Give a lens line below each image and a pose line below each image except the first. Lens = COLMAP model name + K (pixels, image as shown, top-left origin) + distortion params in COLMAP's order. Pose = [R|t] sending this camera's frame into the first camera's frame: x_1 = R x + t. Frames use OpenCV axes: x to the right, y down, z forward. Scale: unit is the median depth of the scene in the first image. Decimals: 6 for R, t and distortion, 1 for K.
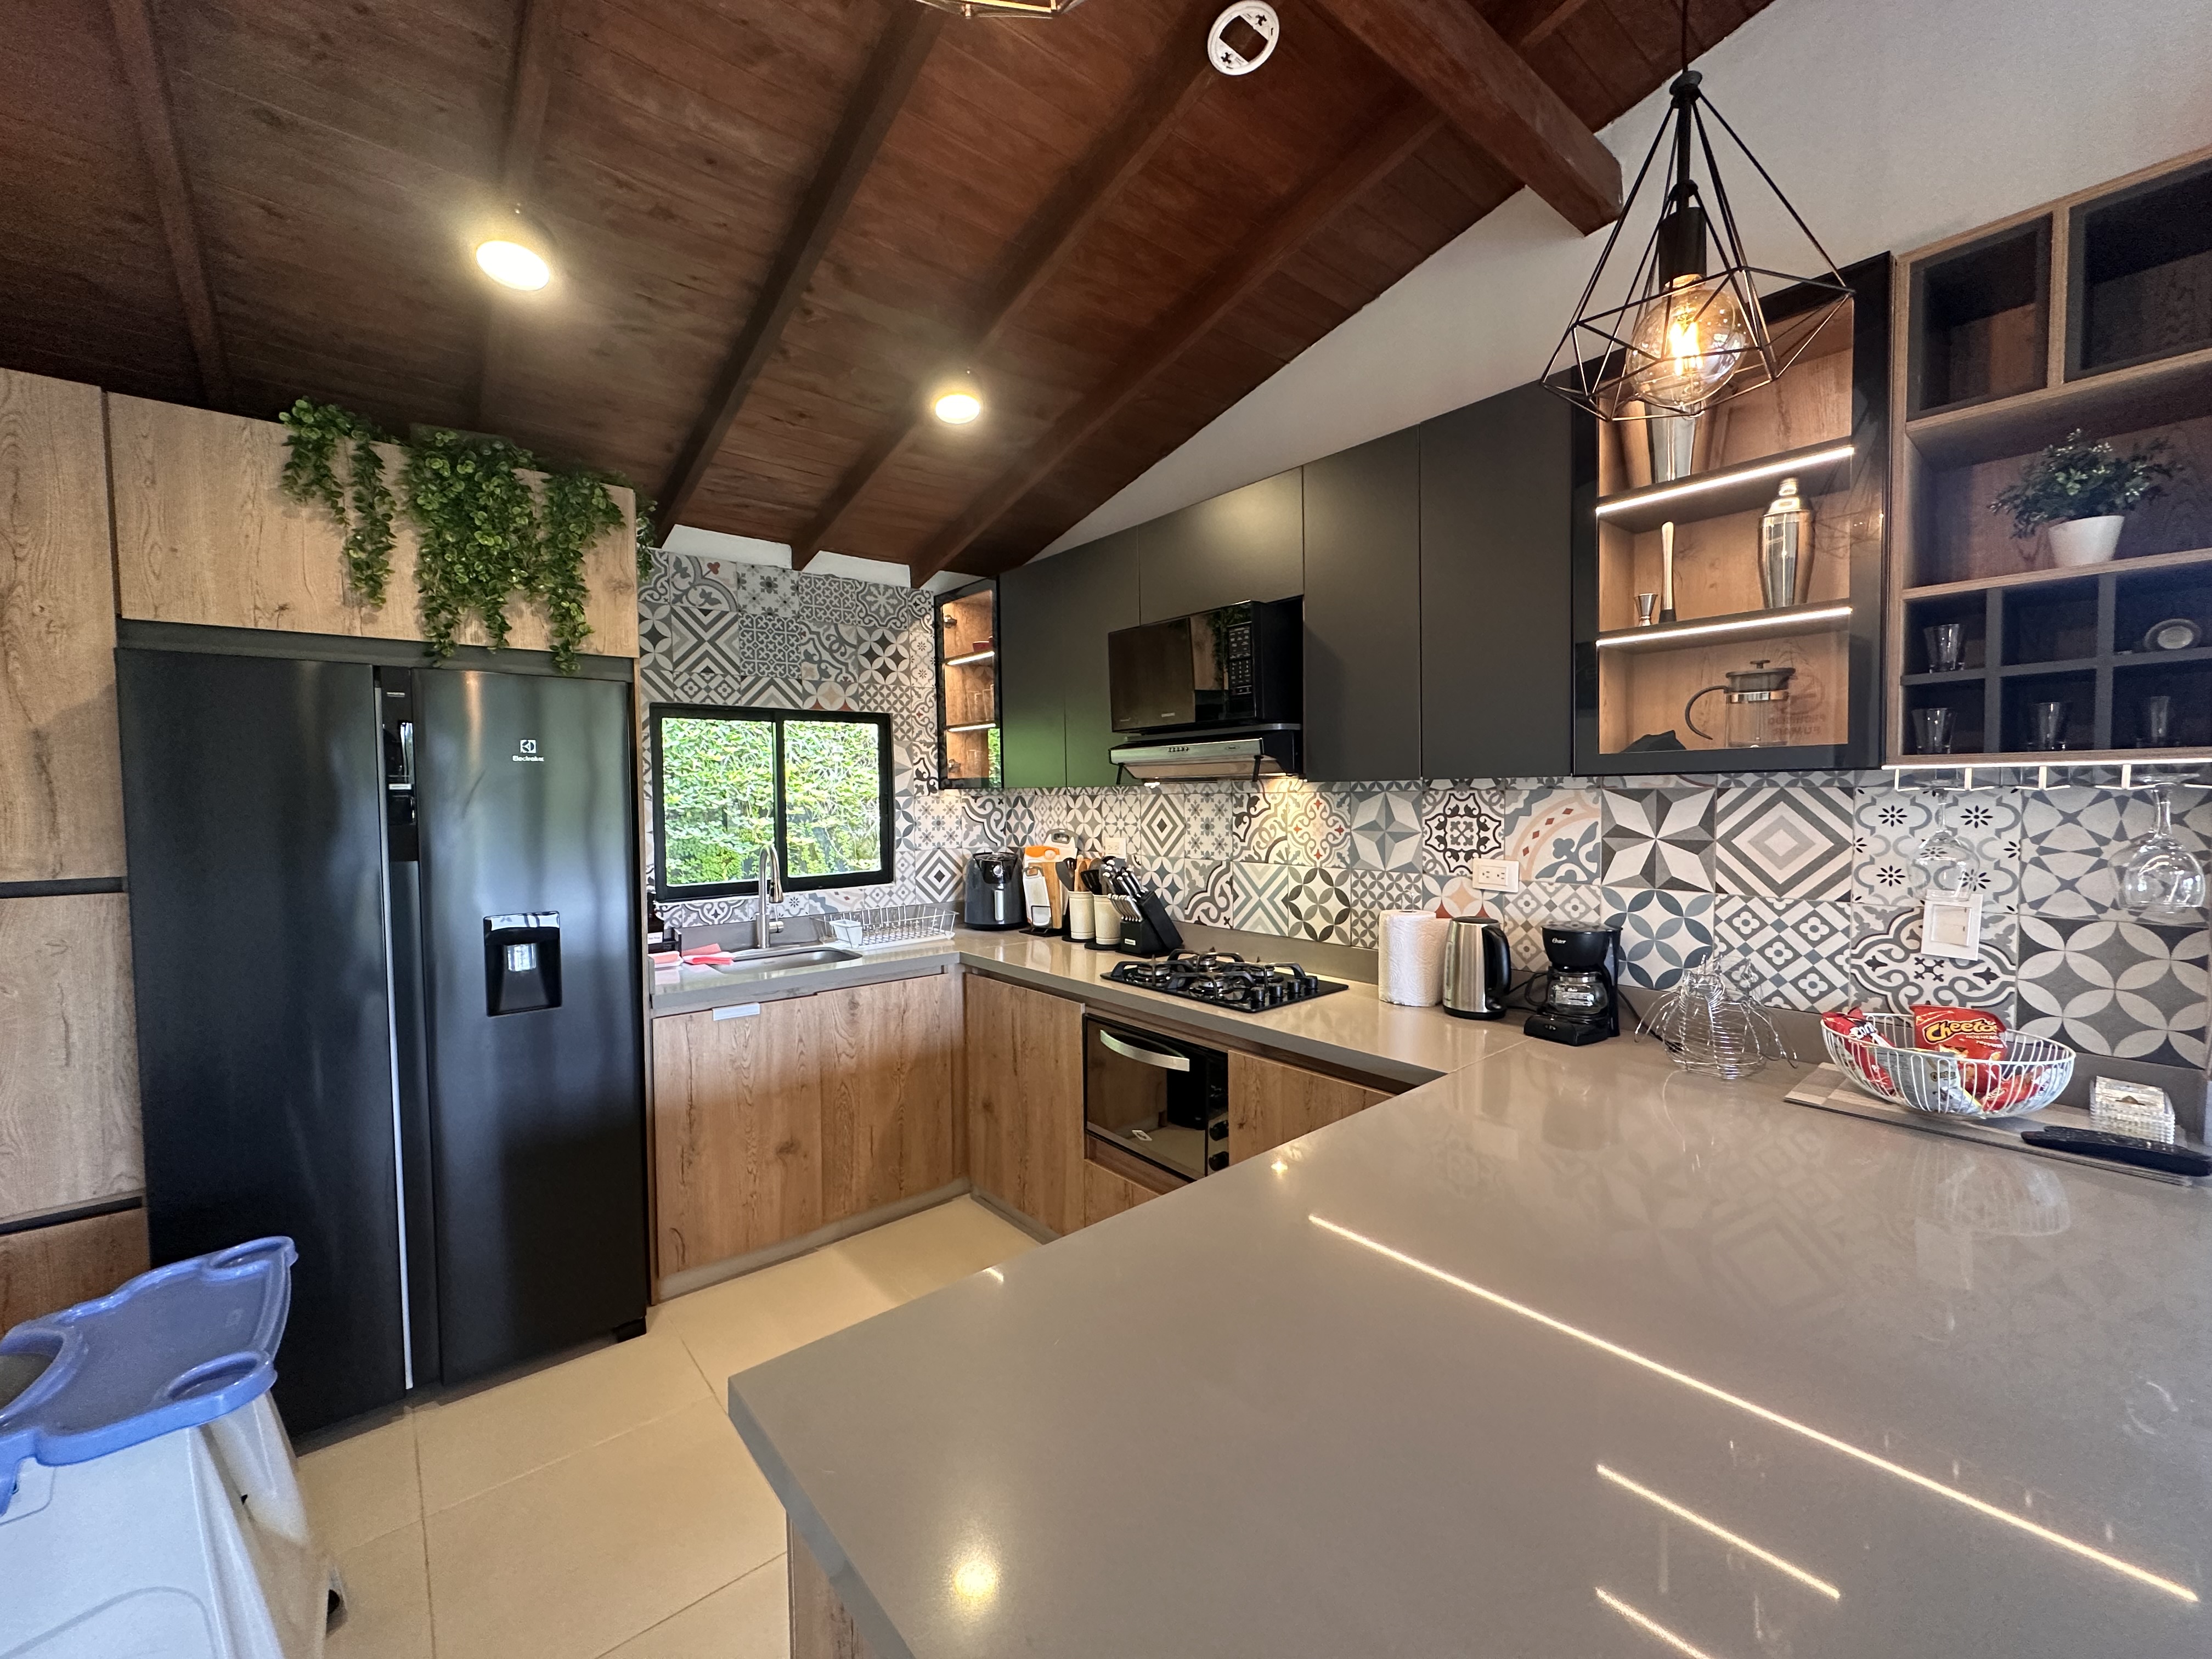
lens RADIAL K [[890.0, 0, 1106.0], [0, 890.0, 829.5], [0, 0, 1]] dist [0.002423, 0.000405]
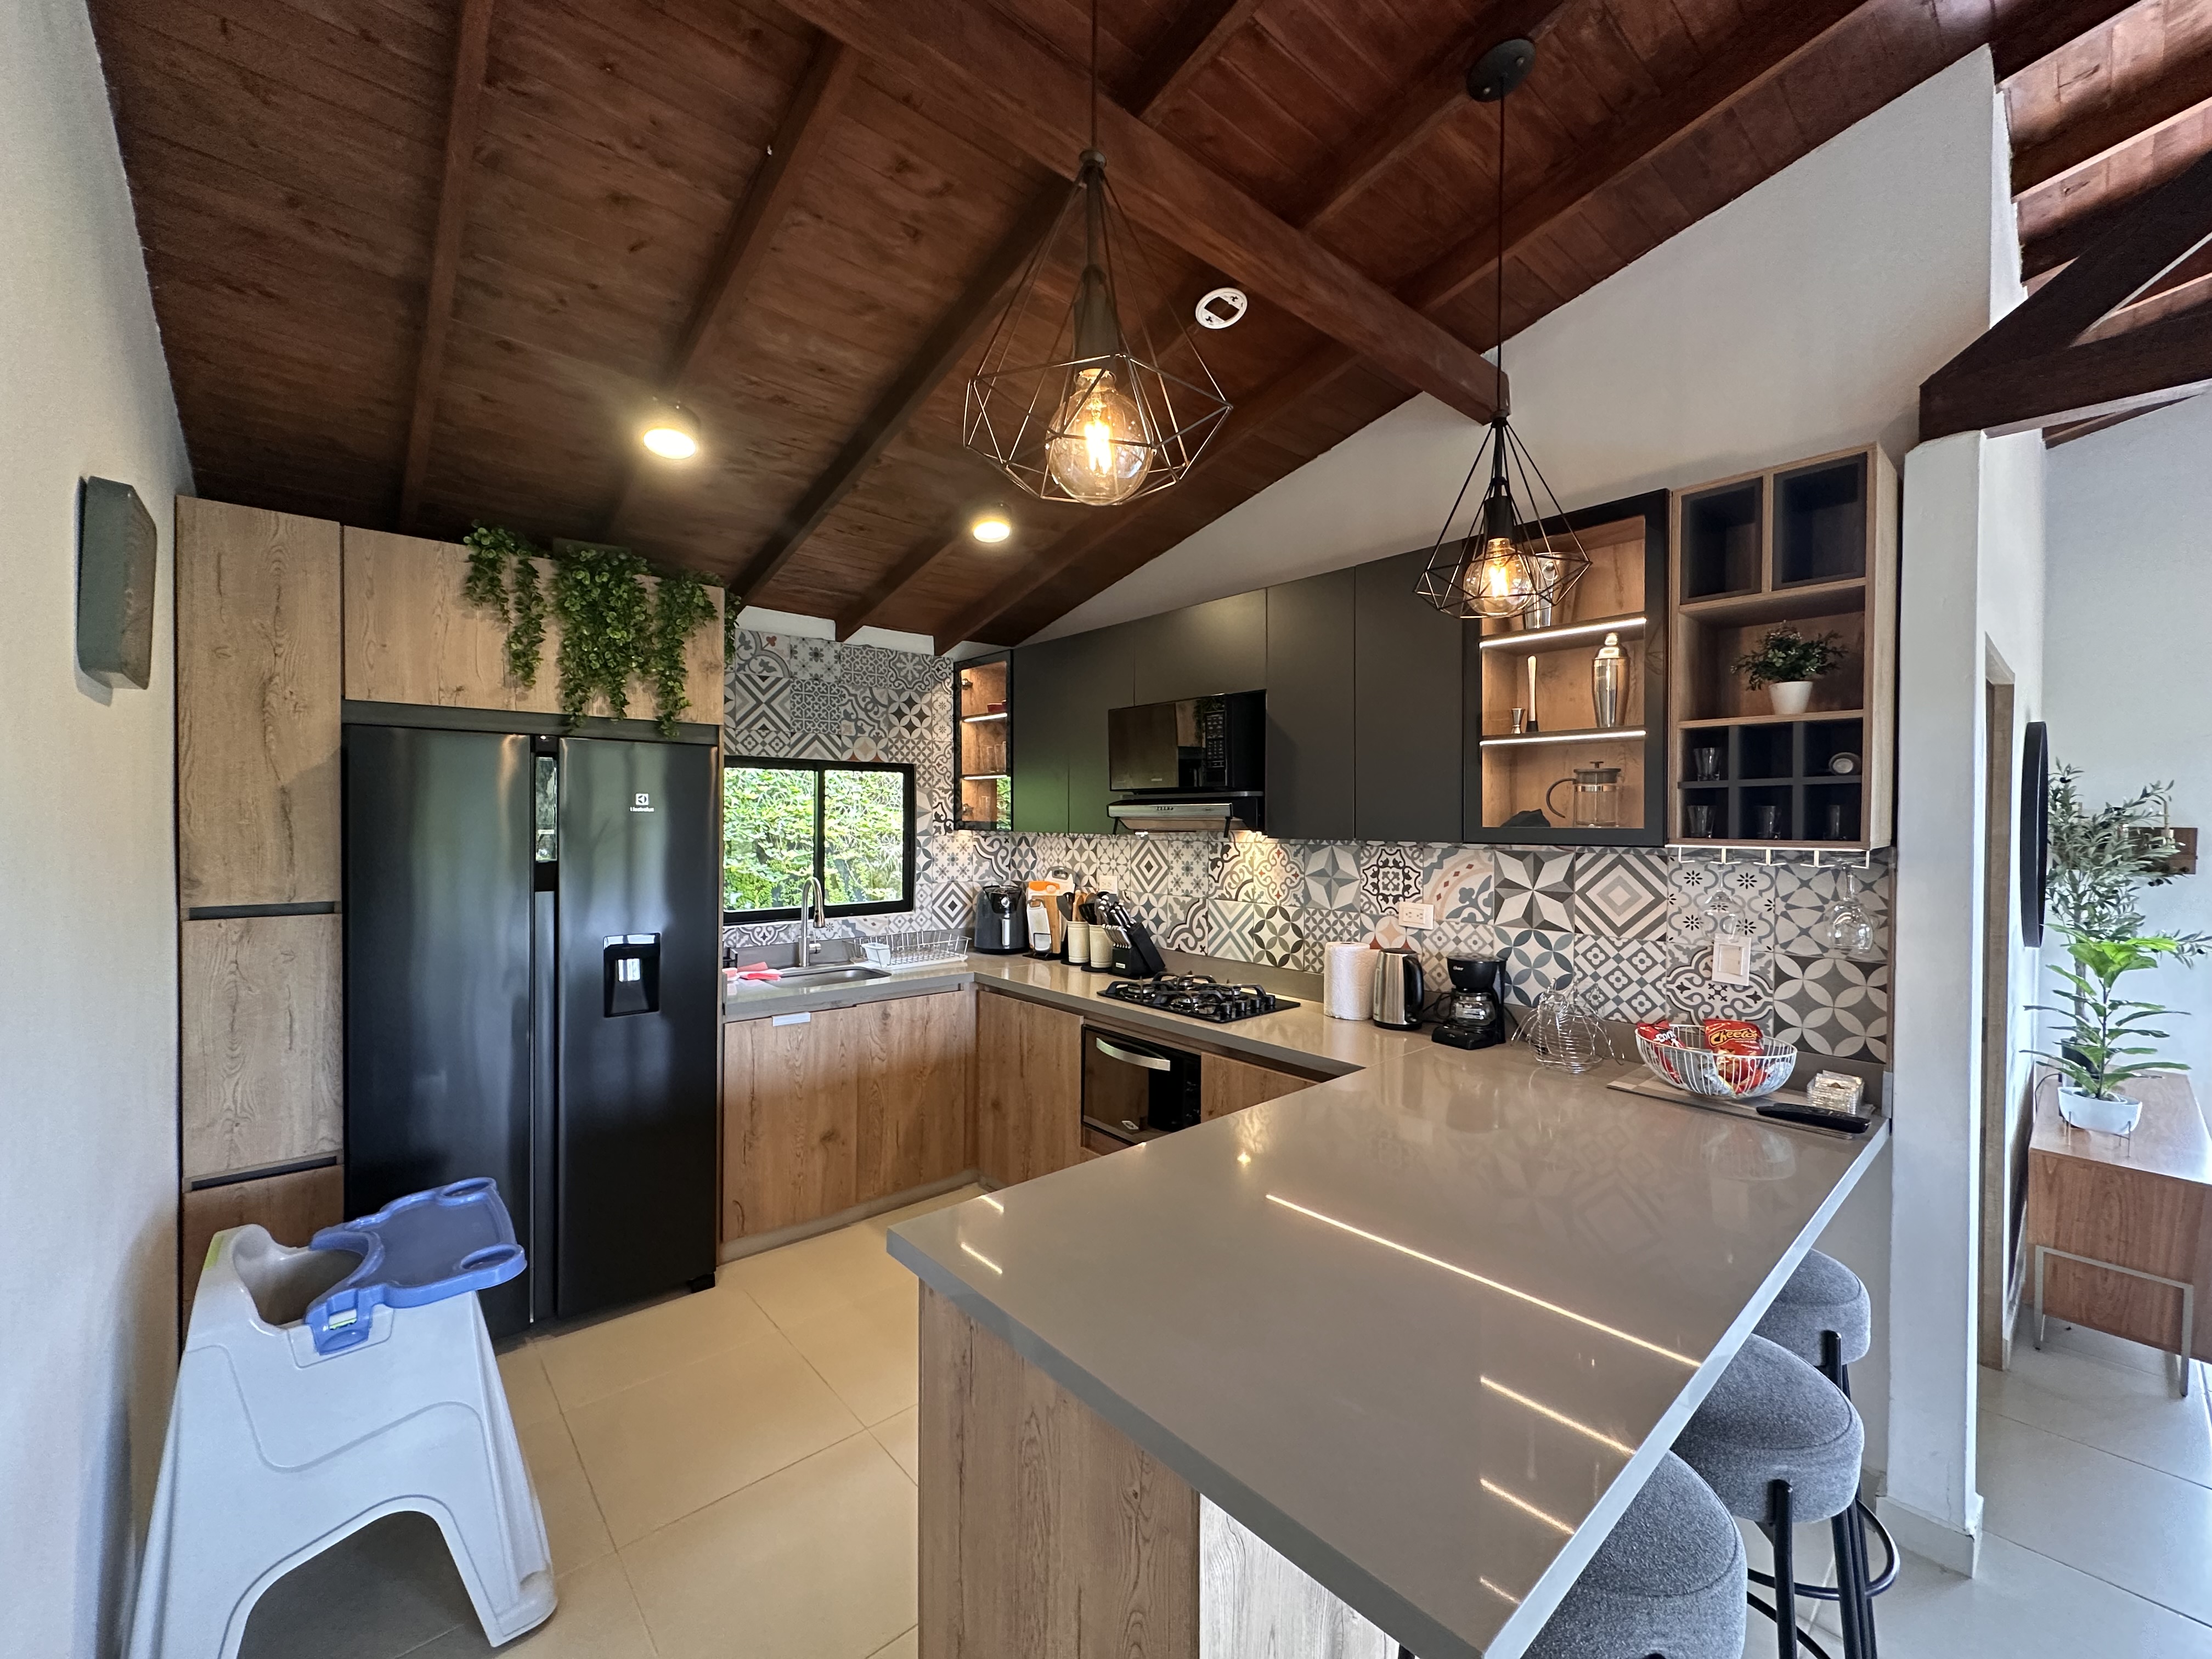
lens RADIAL K [[890.0, 0, 1106.0], [0, 890.0, 829.5], [0, 0, 1]] dist [0.002423, 0.000405]
pose [[0.999609, 0.017621, 0.021704, -0.027529], [-0.016983, 0.999429, -0.029215, -0.024808], [-0.022206, 0.028835, 0.999337, -0.239675]]
